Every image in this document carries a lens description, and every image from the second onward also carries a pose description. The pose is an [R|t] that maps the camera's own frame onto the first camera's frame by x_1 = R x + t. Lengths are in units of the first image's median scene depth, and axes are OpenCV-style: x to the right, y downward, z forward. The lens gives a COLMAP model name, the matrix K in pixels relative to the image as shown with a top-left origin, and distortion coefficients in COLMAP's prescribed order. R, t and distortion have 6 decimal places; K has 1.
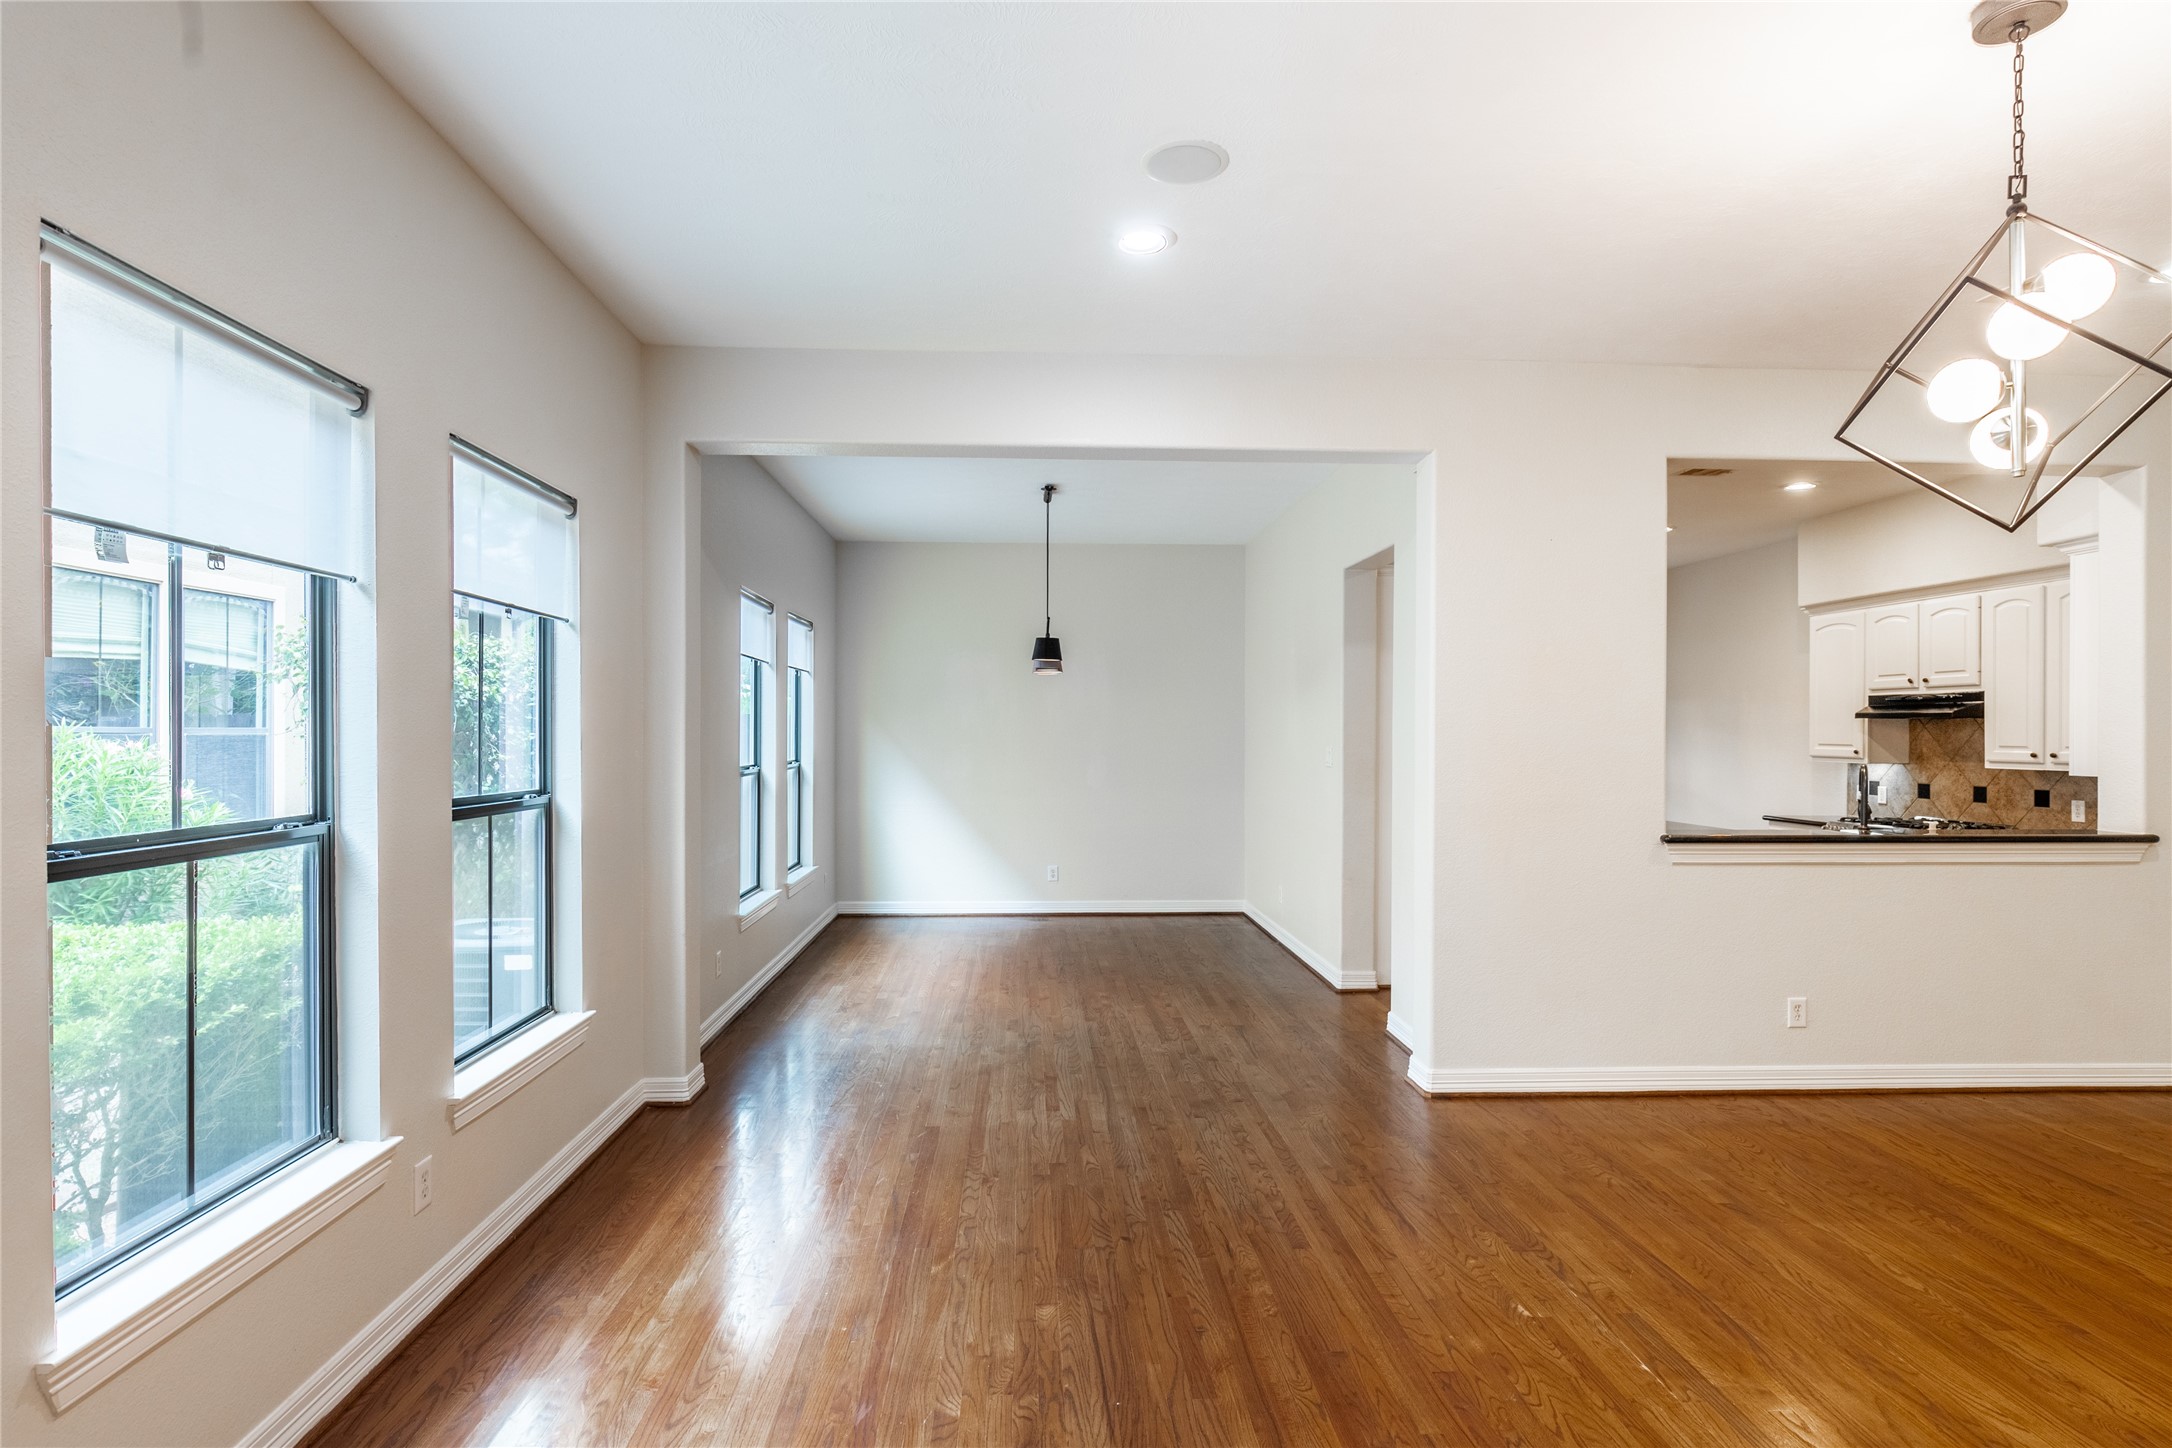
lens RADIAL K [[1113.2, 0, 1066.2], [0, 1113.2, 734.8], [0, 0, 1]] dist [-0.000578, 0.000832]
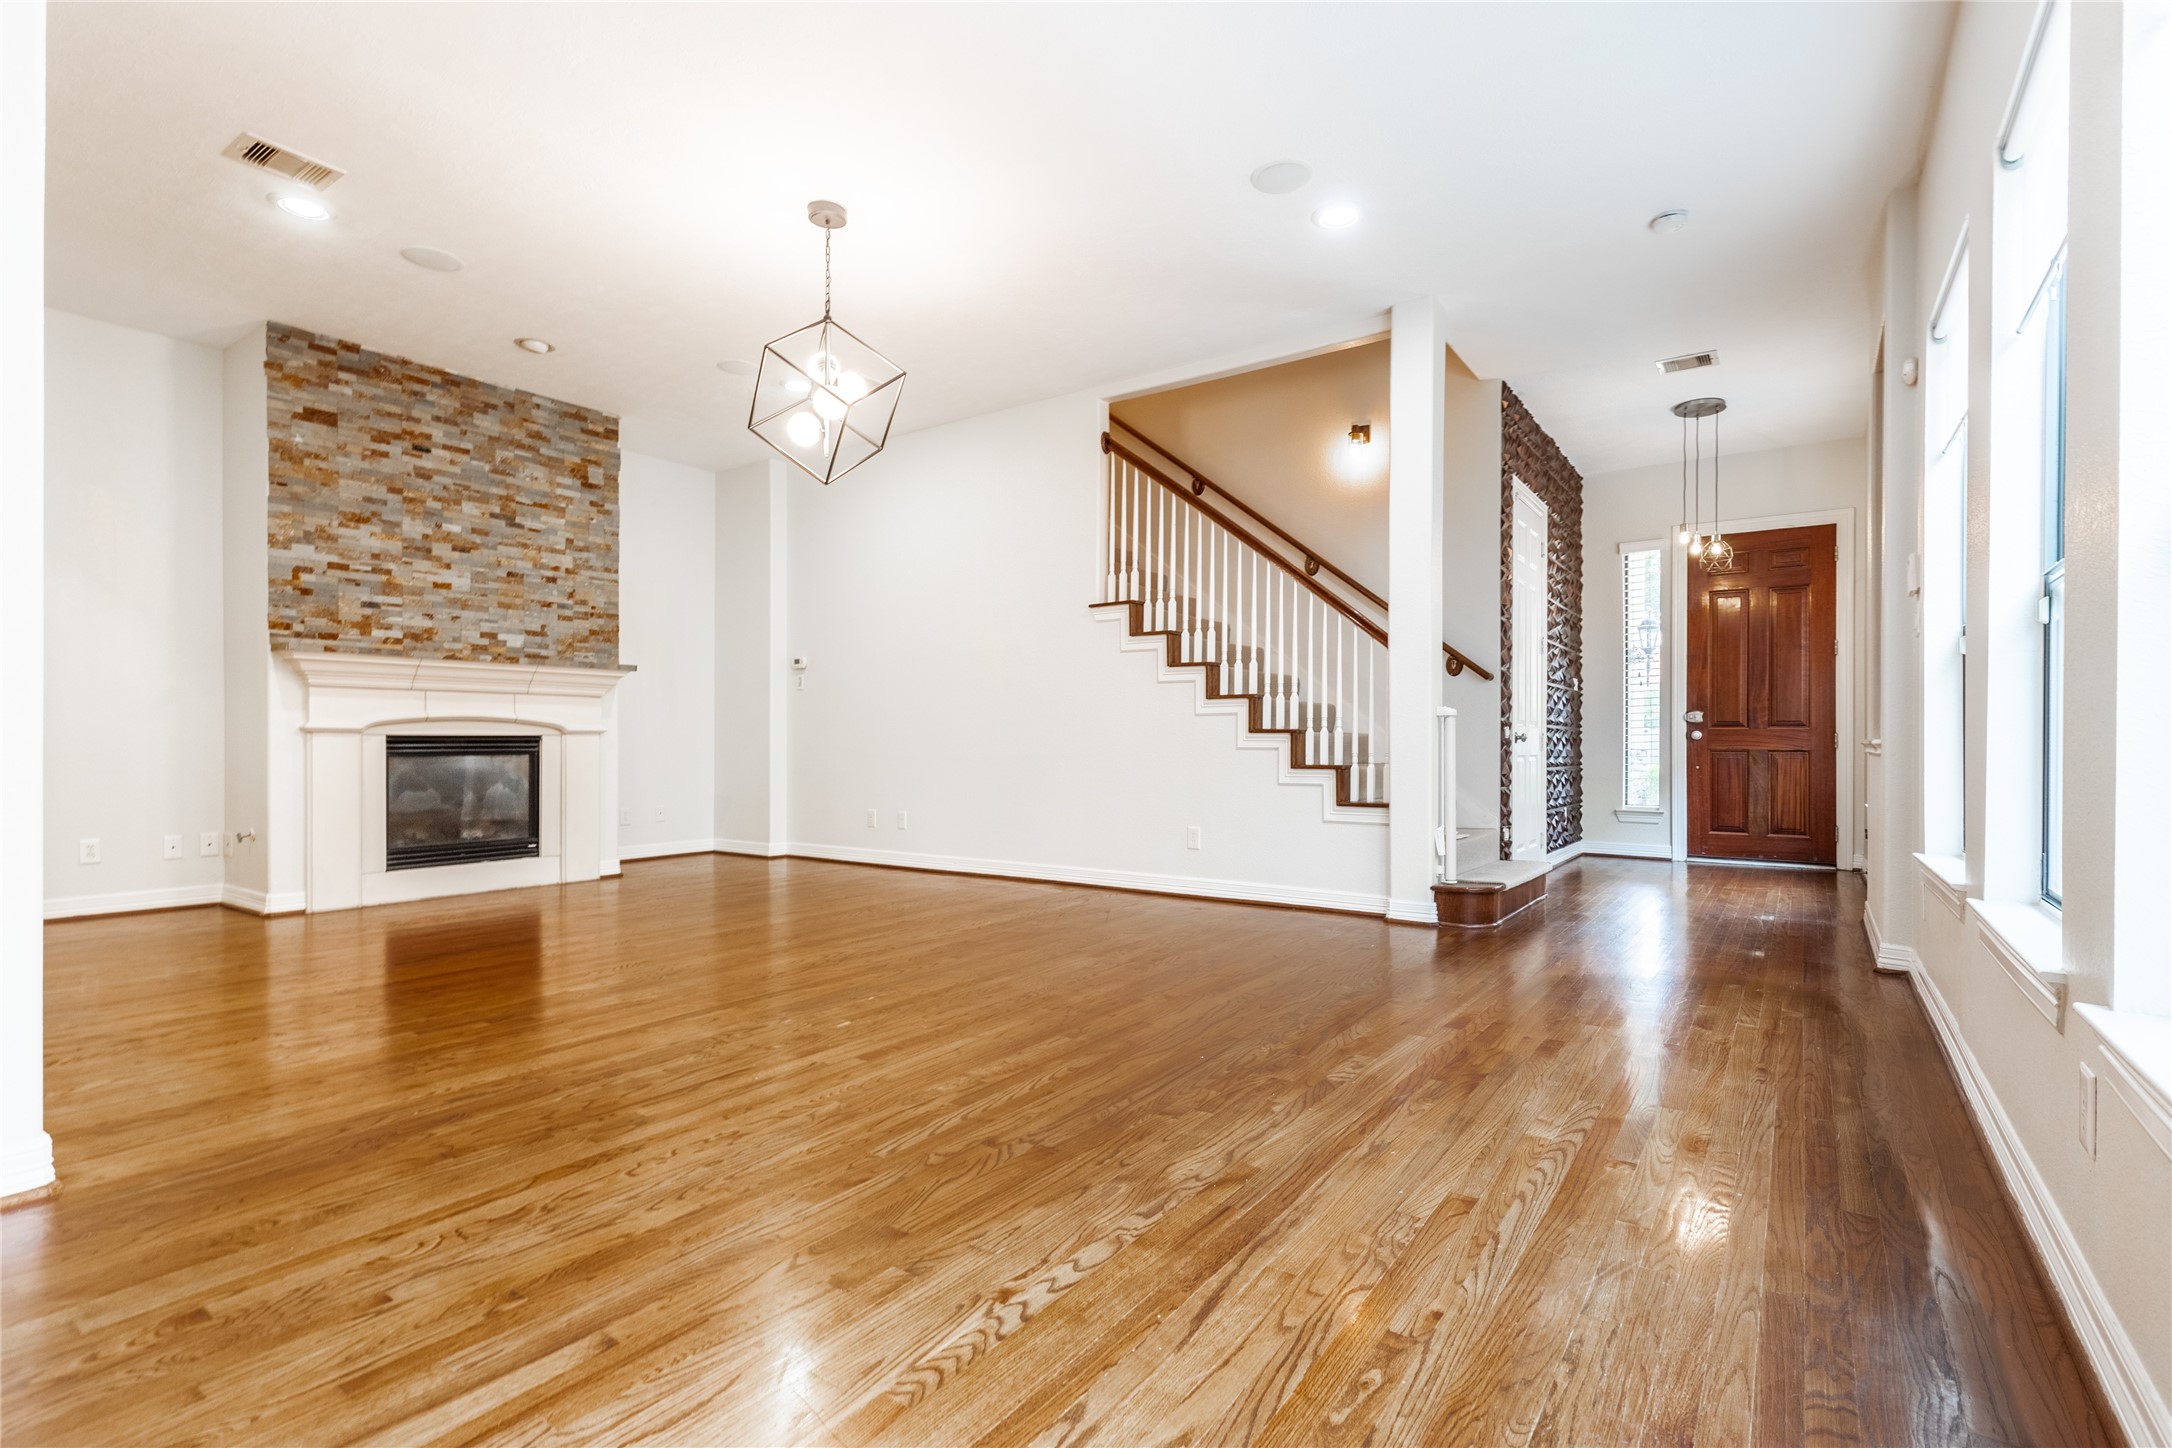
lens RADIAL K [[1009.8, 0, 1105.4], [0, 1009.8, 738.4], [0, 0, 1]] dist [0.002609, 0.000210]
pose [[-0.799508, -0.004046, 0.600642, -0.239764], [-0.002040, 0.999990, 0.004022, 0.102228], [-0.600652, 0.001990, -0.799508, 0.866571]]
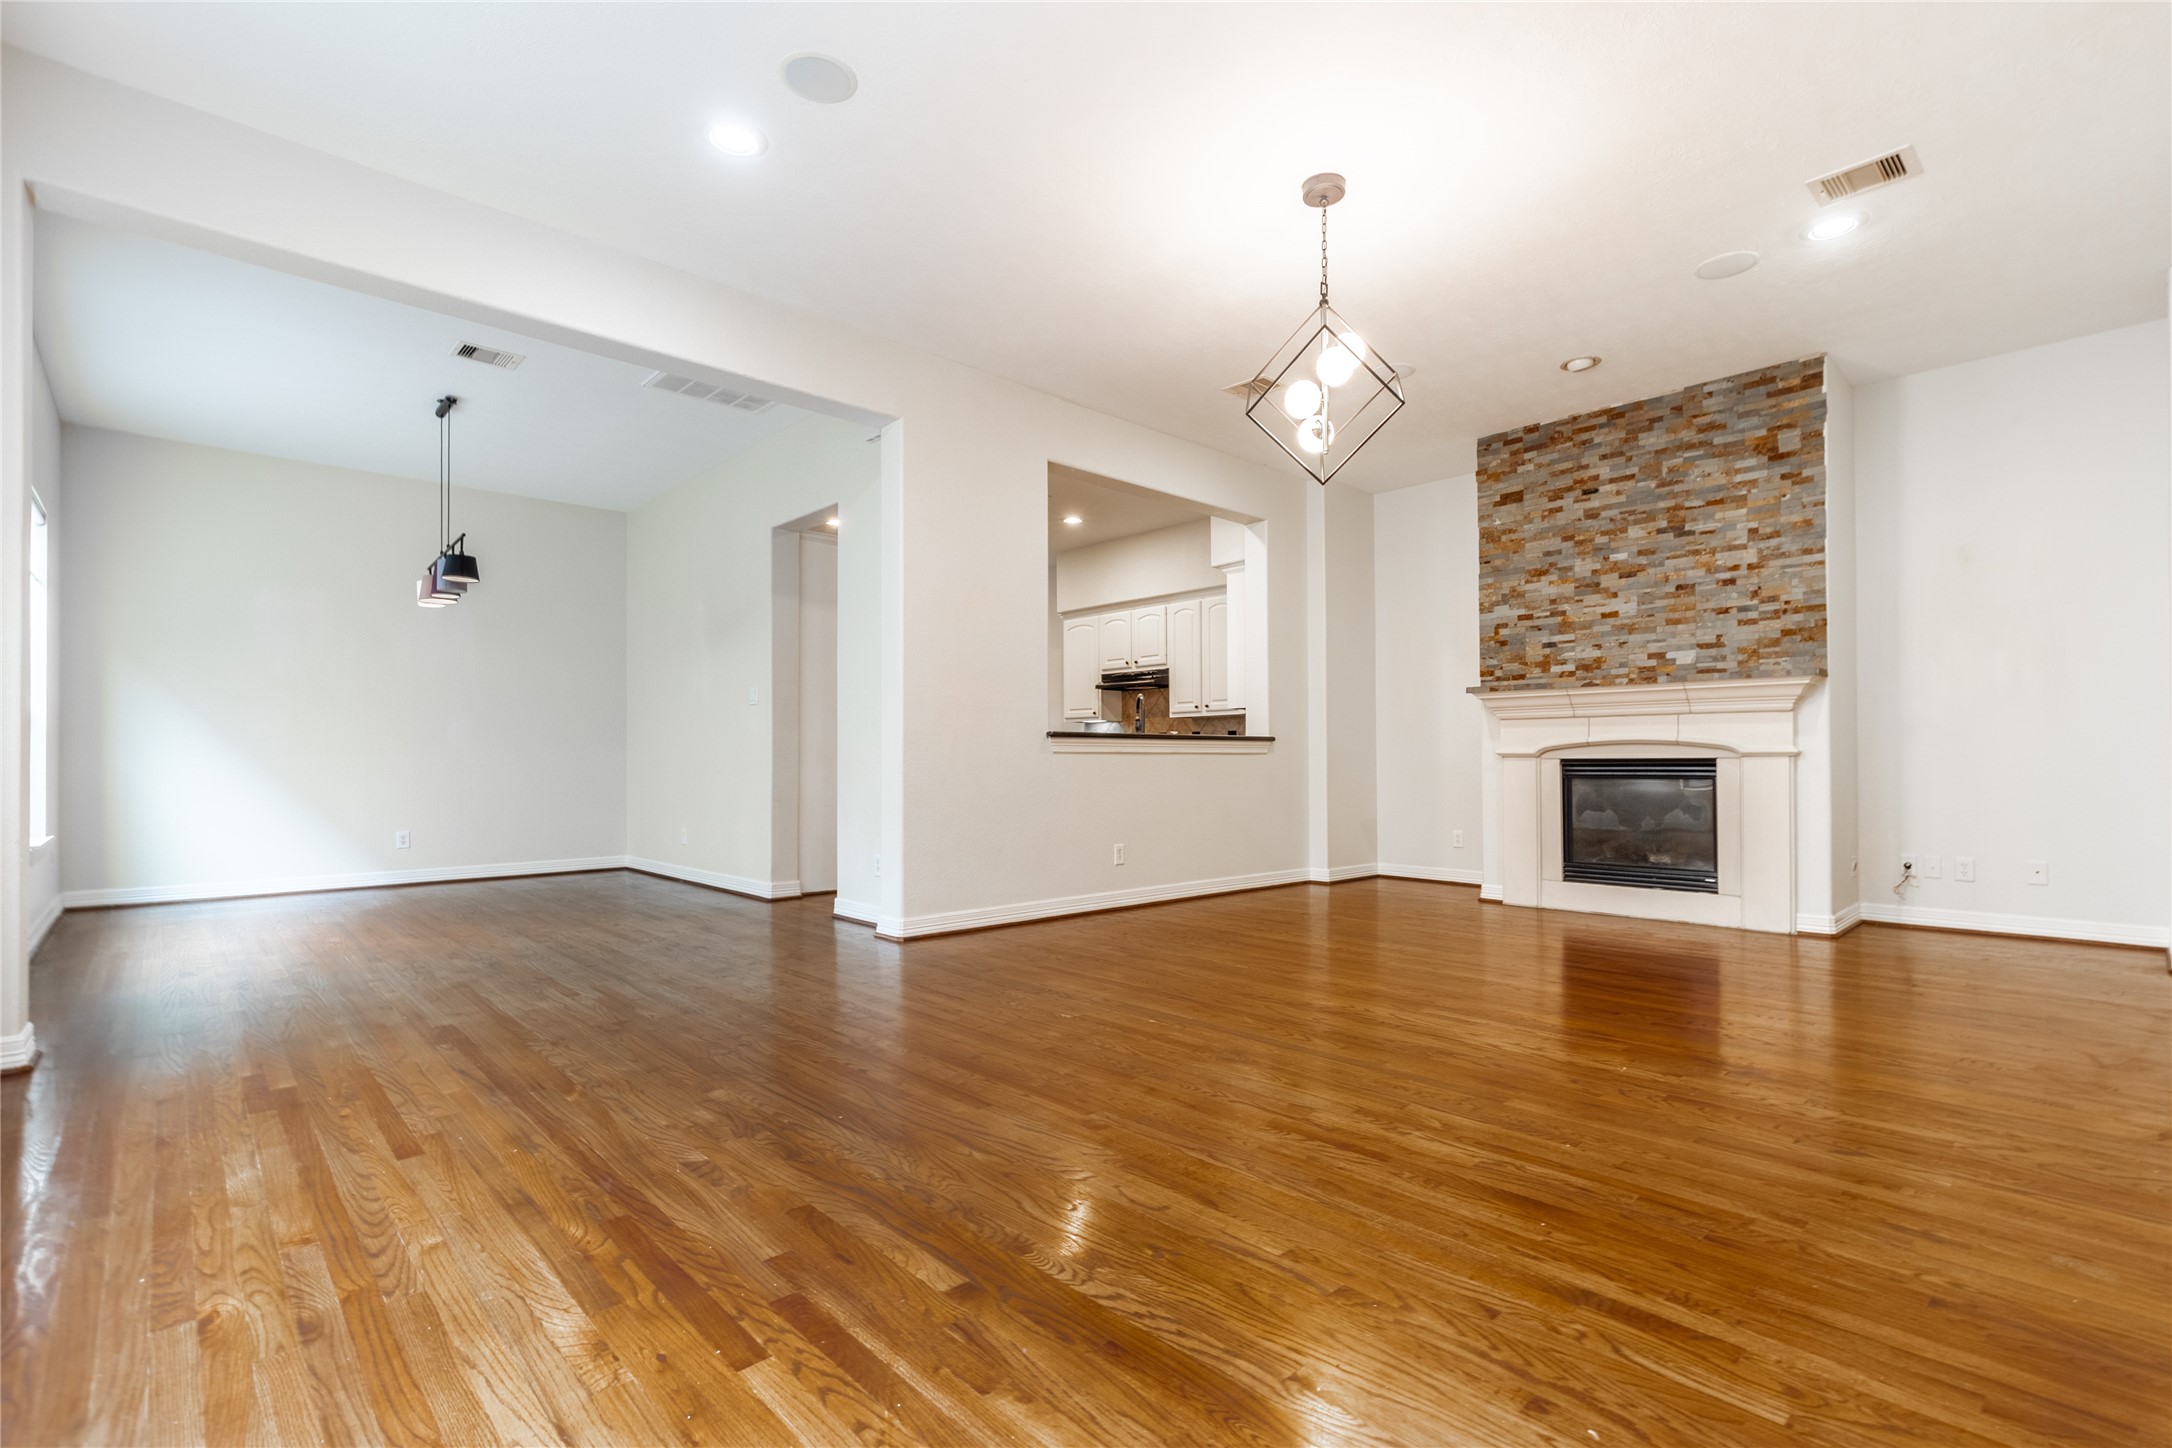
lens RADIAL K [[995.1, 0, 1092.4], [0, 995.1, 750.3], [0, 0, 1]] dist [0.003164, -0.000262]
pose [[0.757964, 0.001506, 0.652294, -0.184347], [0.007910, 0.999903, -0.011501, 0.103351], [-0.652248, 0.013877, 0.757879, 0.022498]]
